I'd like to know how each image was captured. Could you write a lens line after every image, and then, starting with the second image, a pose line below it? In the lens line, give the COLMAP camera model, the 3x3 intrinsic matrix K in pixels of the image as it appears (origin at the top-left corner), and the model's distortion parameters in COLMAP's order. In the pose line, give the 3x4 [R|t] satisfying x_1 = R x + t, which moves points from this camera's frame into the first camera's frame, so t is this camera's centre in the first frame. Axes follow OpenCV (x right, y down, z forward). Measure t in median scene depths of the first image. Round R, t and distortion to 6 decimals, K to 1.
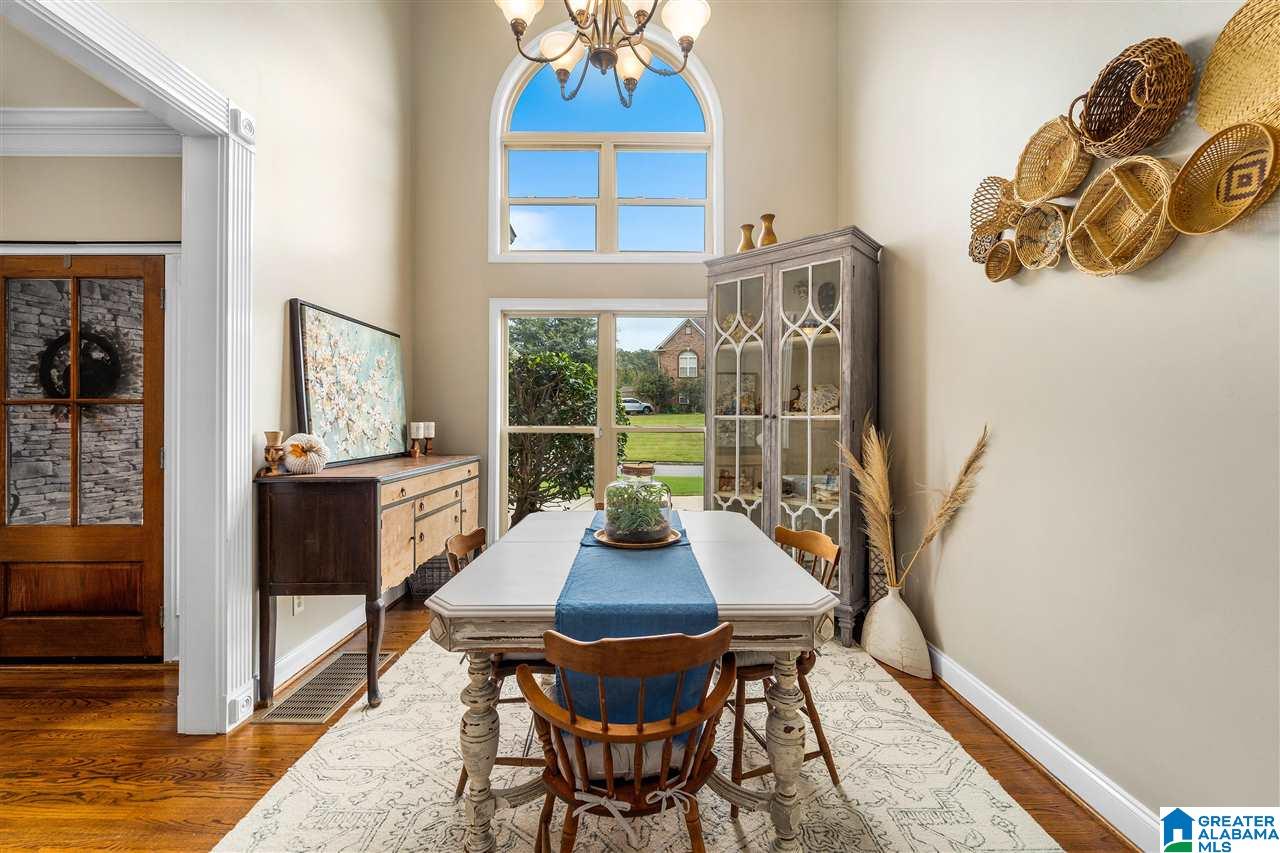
lens RADIAL K [[547.9, 0, 637.6], [0, 547.9, 423.0], [0, 0, 1]] dist [0.001687, 0.000112]
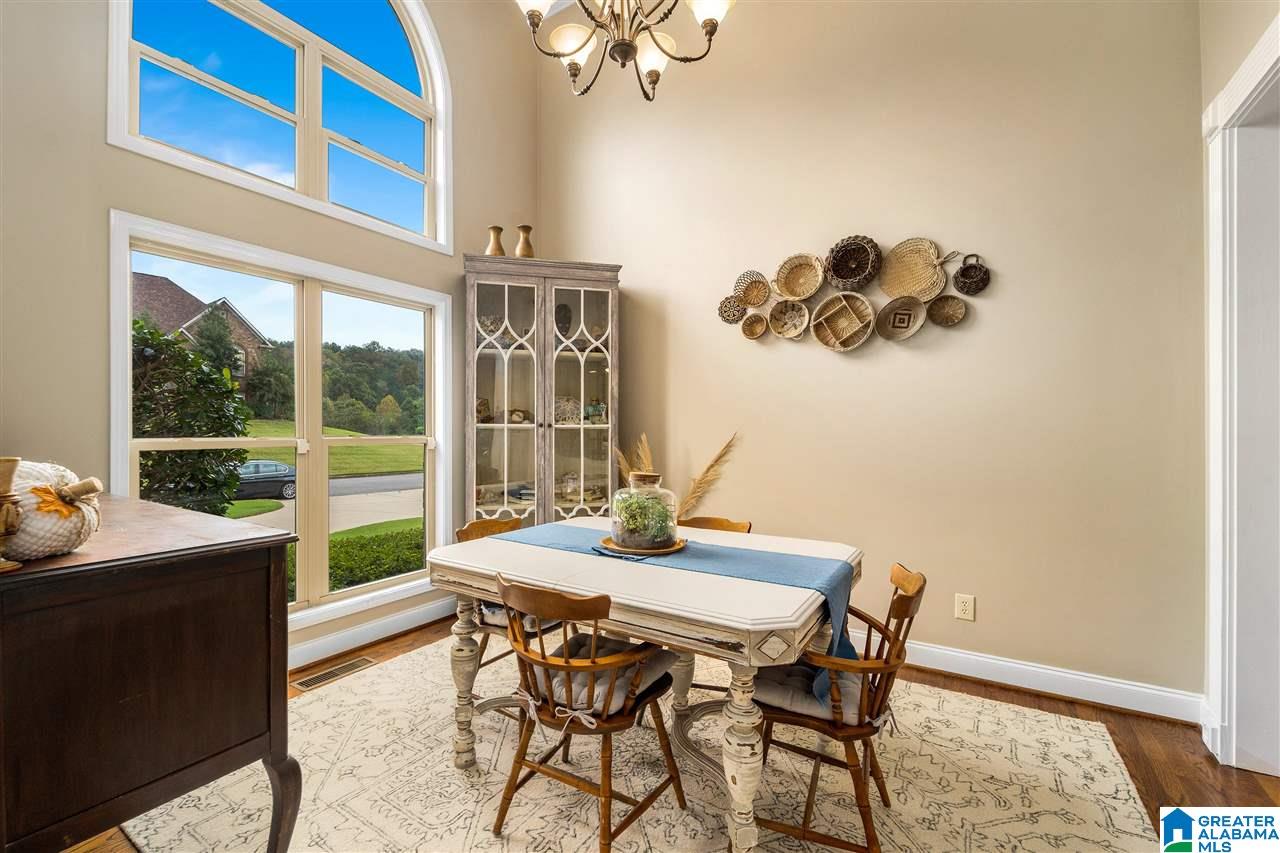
lens RADIAL K [[547.9, 0, 639.1], [0, 547.9, 426.2], [0, 0, 1]] dist [0.001687, 0.000112]
pose [[0.518801, -0.000083, 0.854895, -0.576171], [0.005300, 0.999981, -0.003120, -0.006441], [-0.854879, 0.006149, 0.518791, 0.328456]]
